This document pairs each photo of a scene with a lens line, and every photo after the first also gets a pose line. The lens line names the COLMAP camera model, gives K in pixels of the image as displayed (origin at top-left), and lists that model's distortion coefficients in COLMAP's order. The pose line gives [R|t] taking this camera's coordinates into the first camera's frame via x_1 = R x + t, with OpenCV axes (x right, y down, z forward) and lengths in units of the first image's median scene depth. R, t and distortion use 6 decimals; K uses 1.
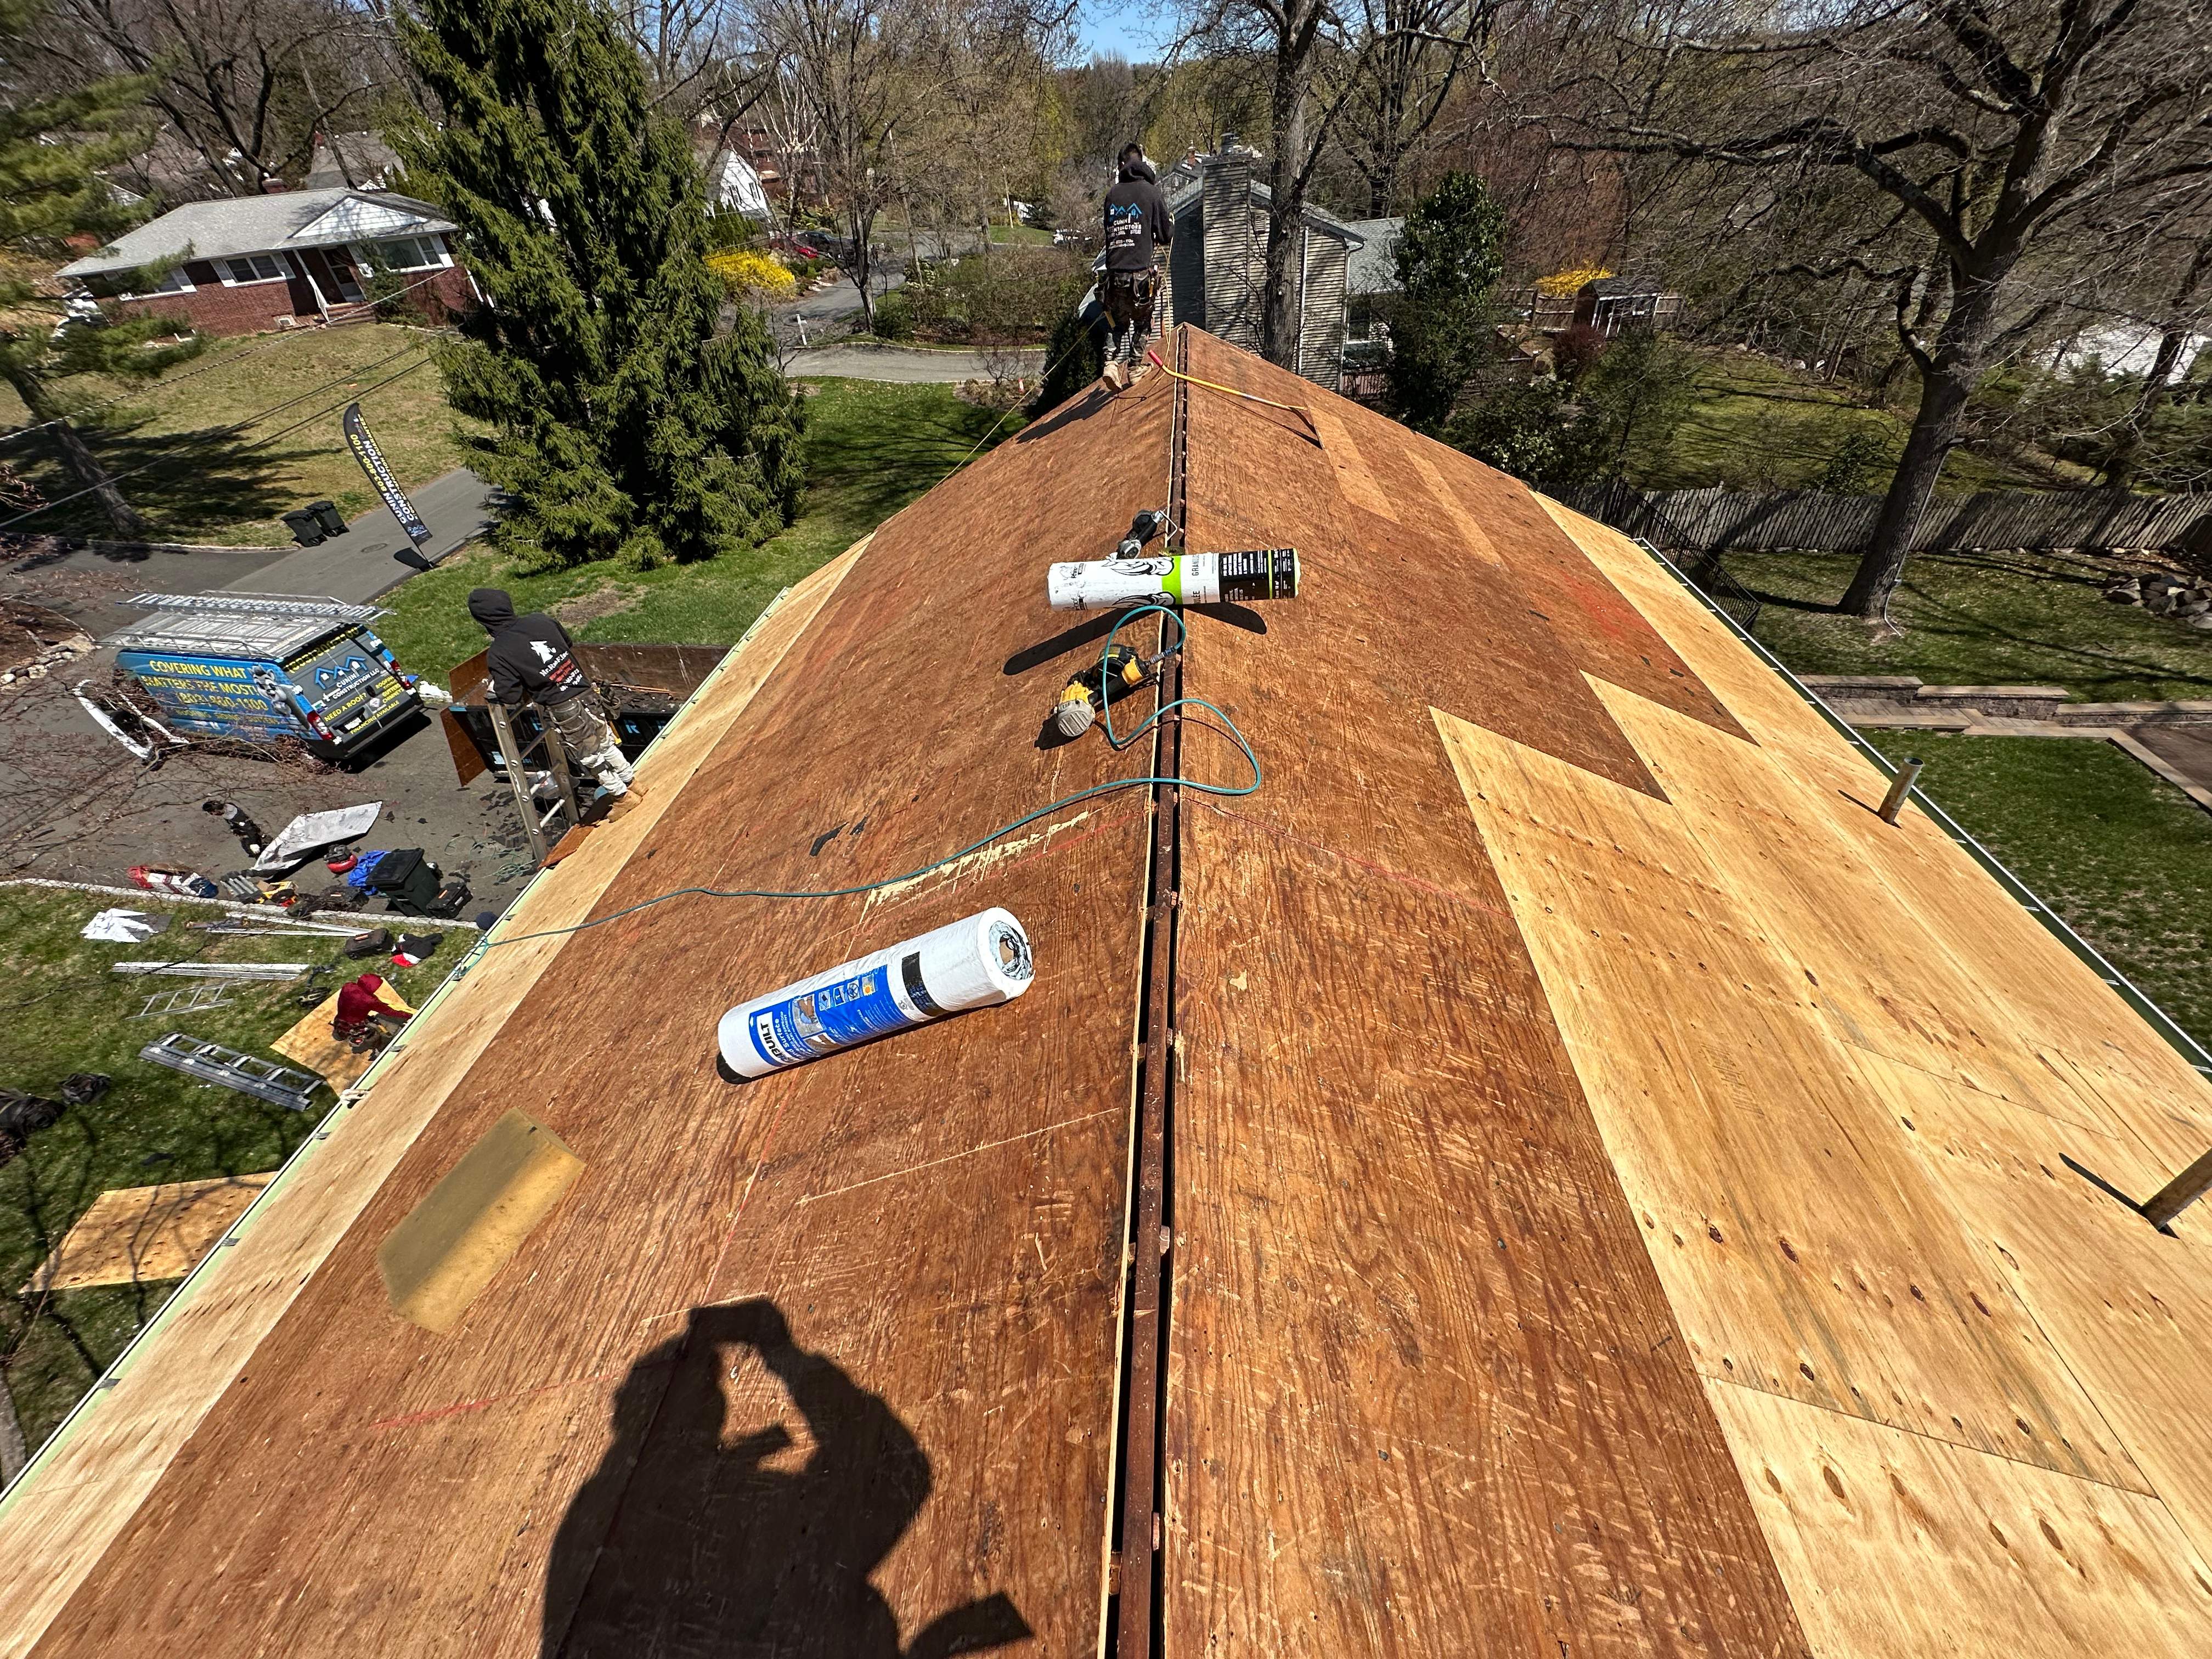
lens RADIAL K [[877.4, 0, 1106.0], [0, 877.4, 829.5], [0, 0, 1]] dist [-0.002935, 0.000466]
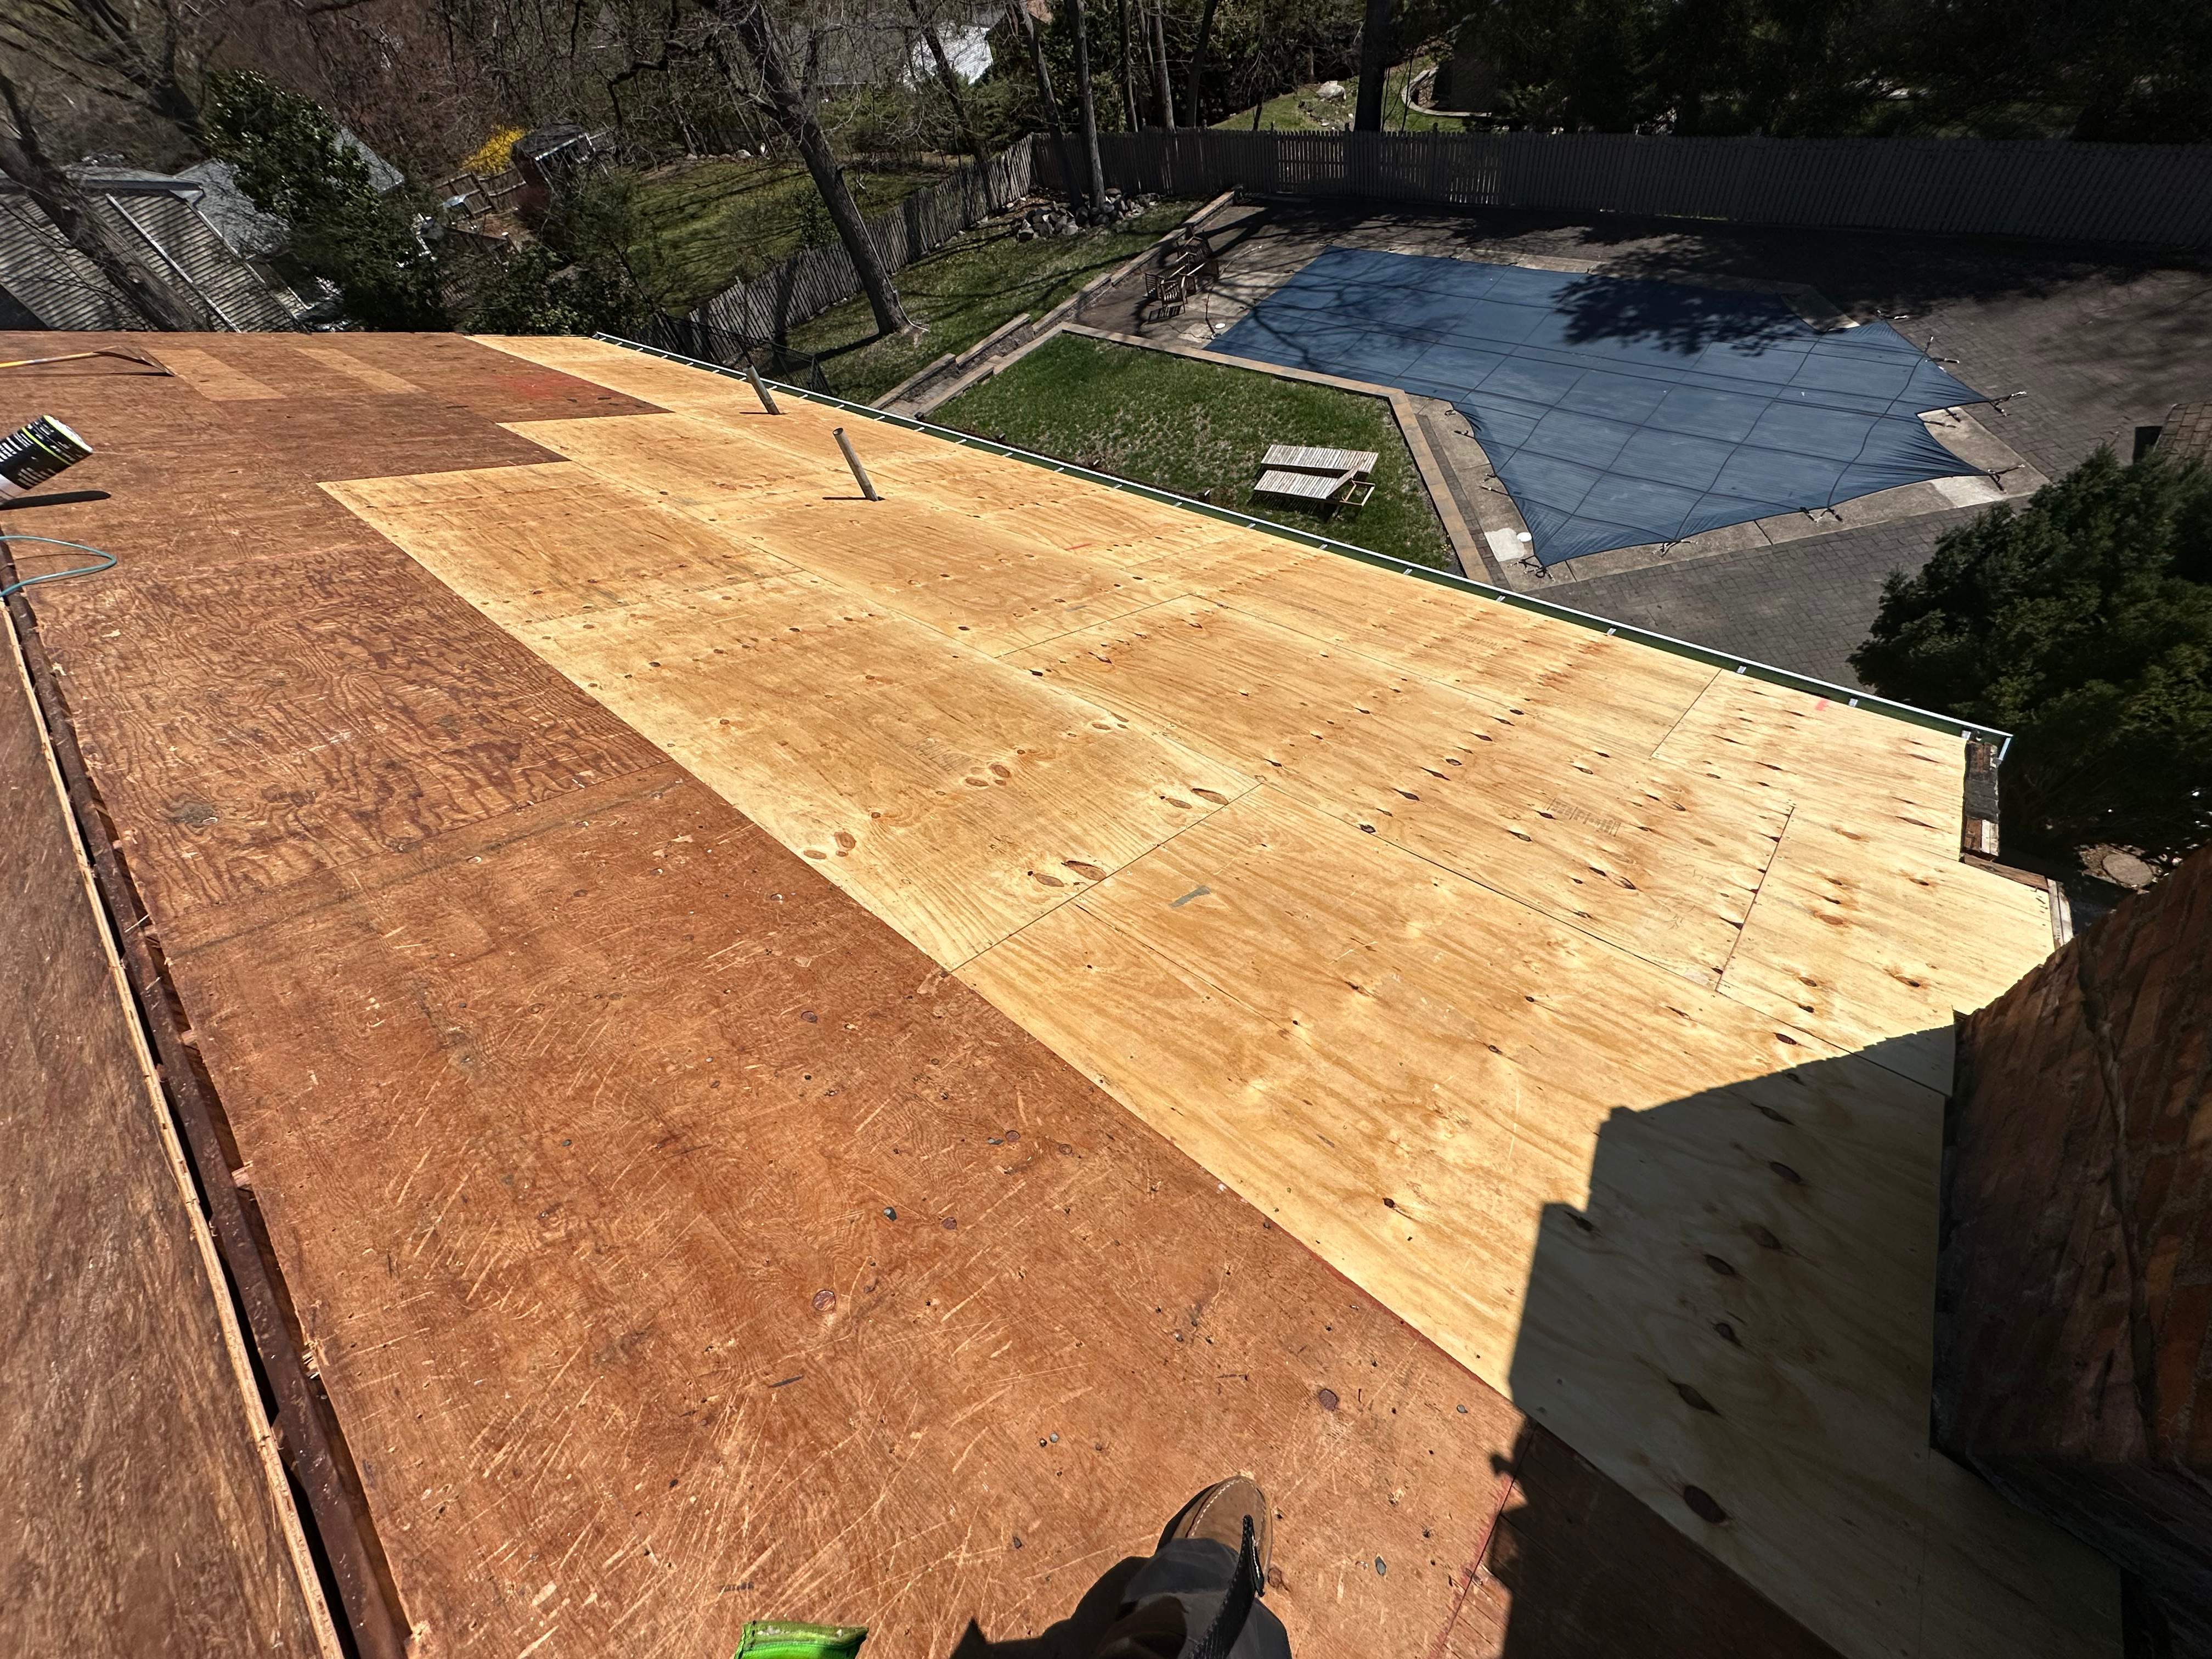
lens RADIAL K [[877.4, 0, 1106.0], [0, 877.4, 829.5], [0, 0, 1]] dist [-0.002935, 0.000466]
pose [[0.587554, -0.674467, 0.447072, 0.030151], [0.623465, 0.729528, 0.281214, 0.122435], [-0.515821, 0.113505, 0.849144, -0.124424]]
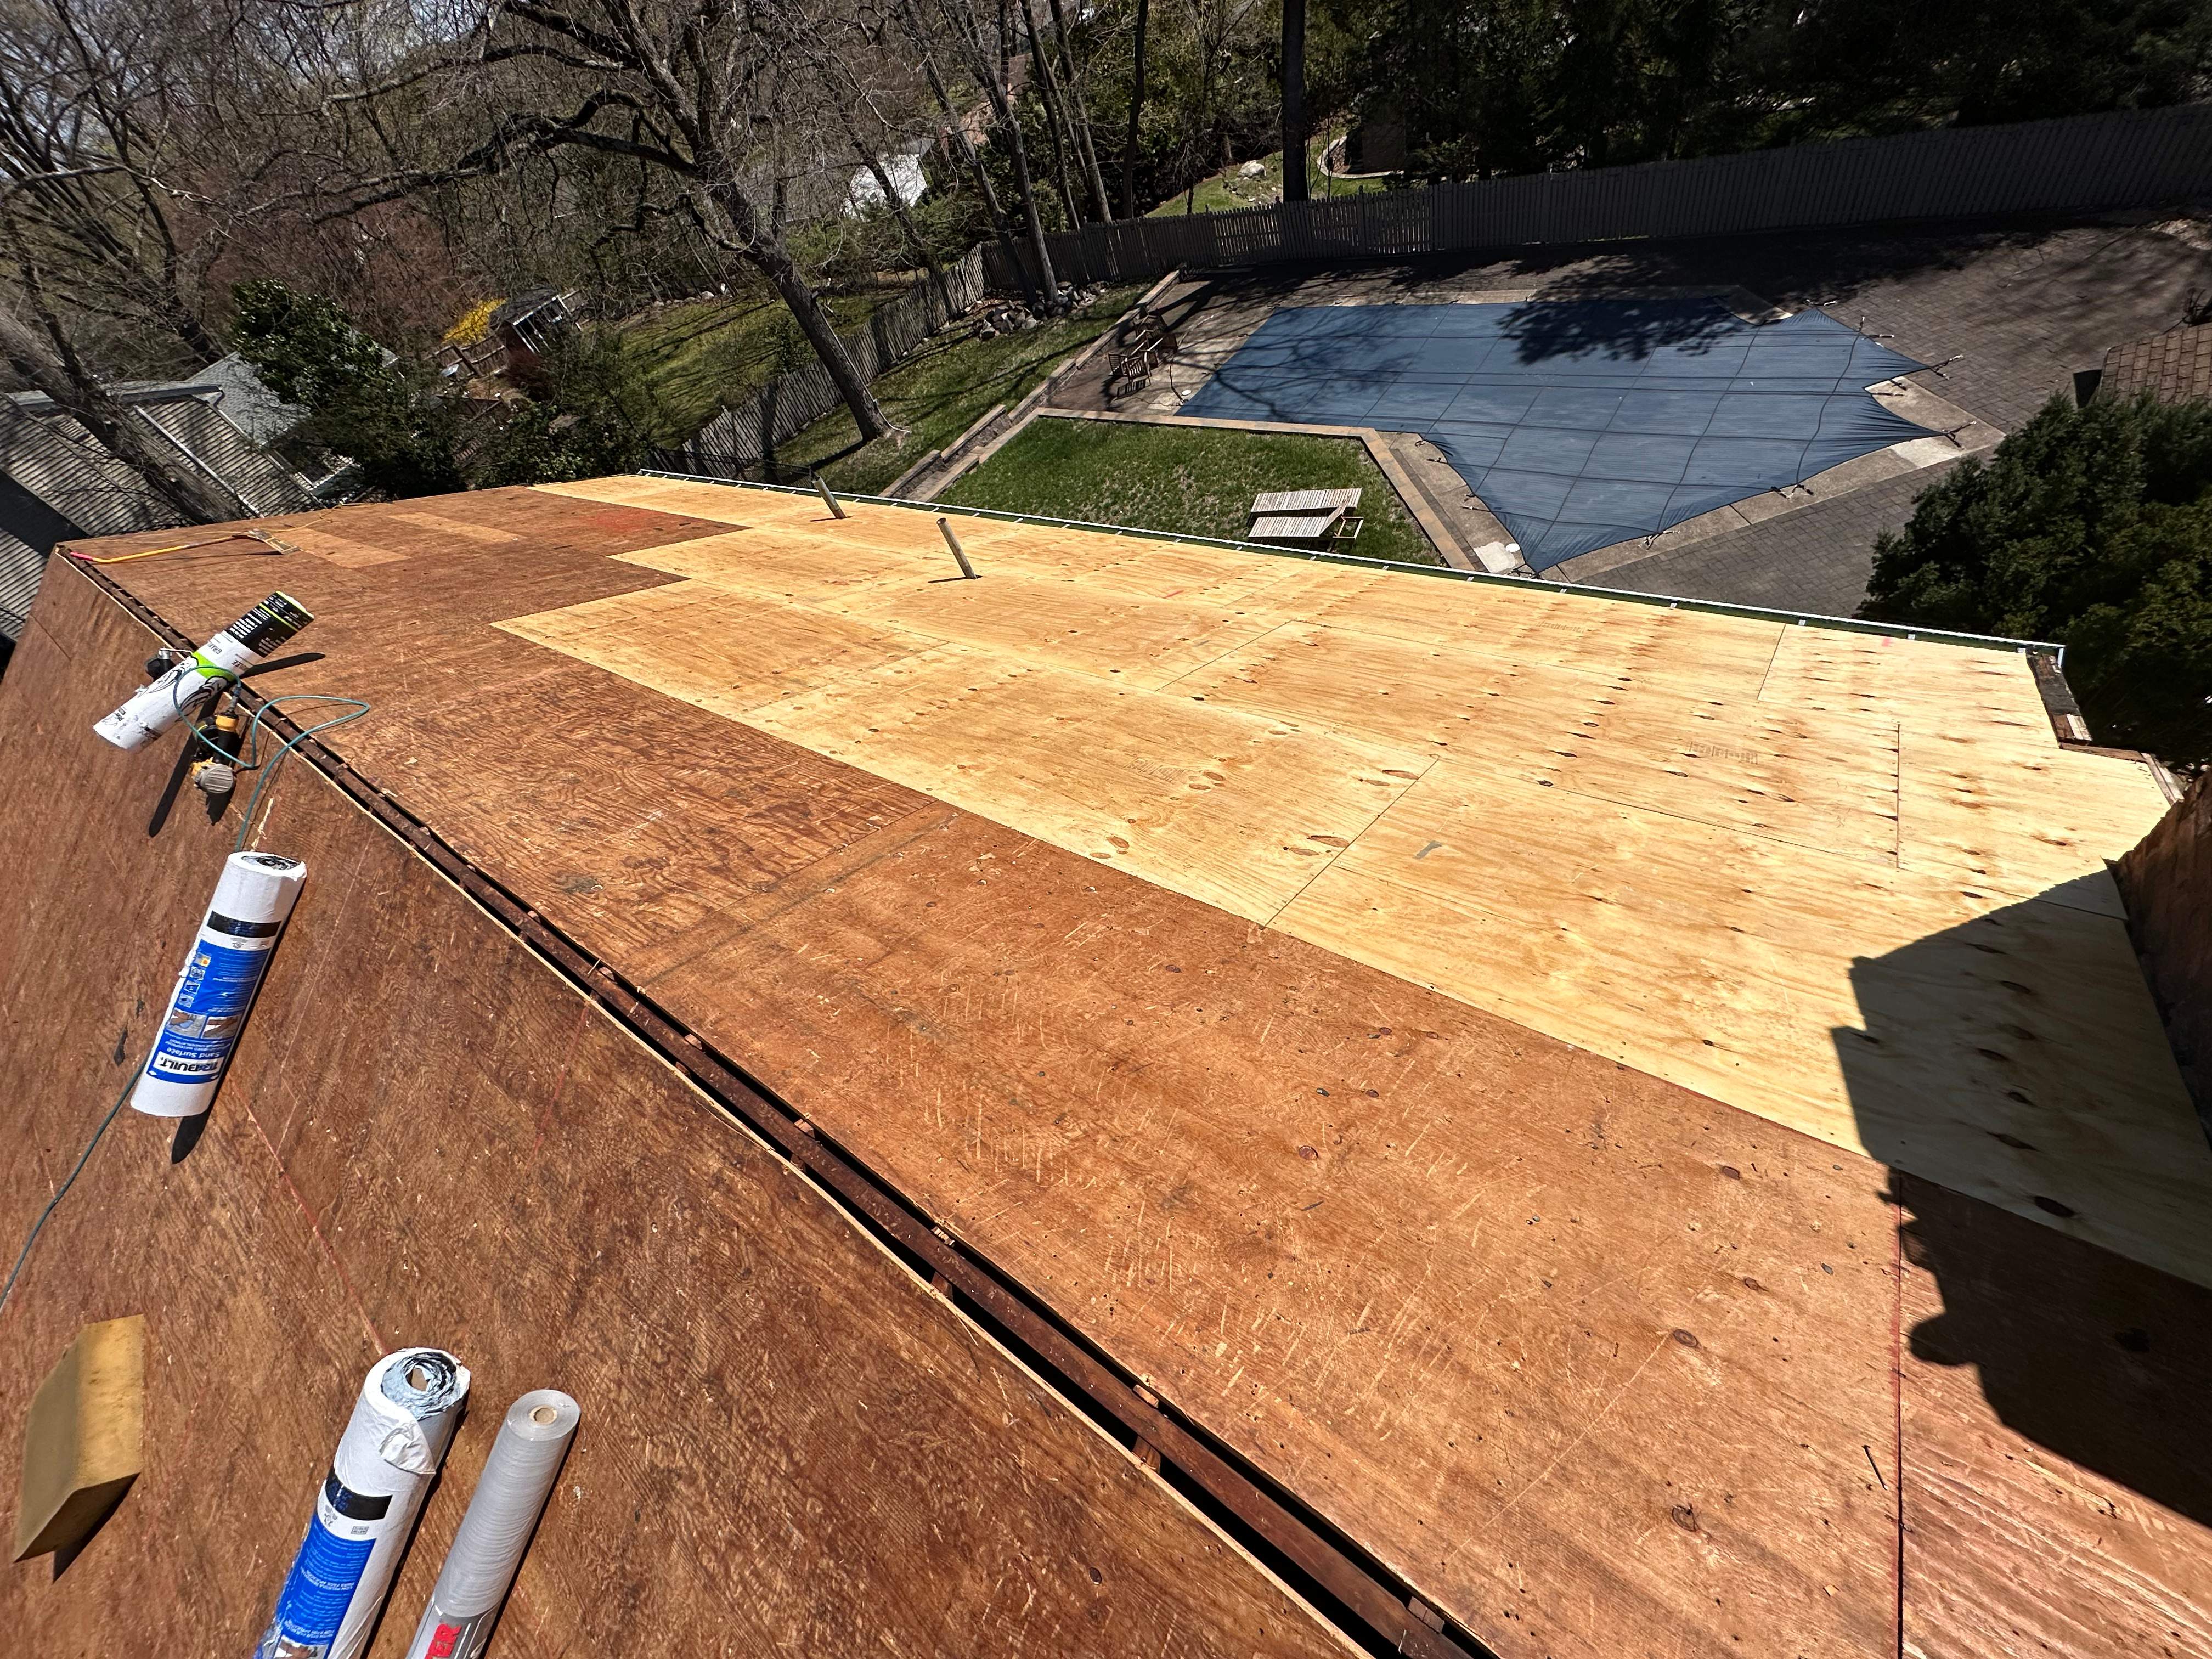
lens RADIAL K [[877.4, 0, 1106.0], [0, 877.4, 829.5], [0, 0, 1]] dist [-0.002935, 0.000466]
pose [[0.502452, -0.710300, 0.492966, -0.011458], [0.712671, 0.663066, 0.229006, 0.097300], [-0.489532, 0.236258, 0.839369, -0.120037]]
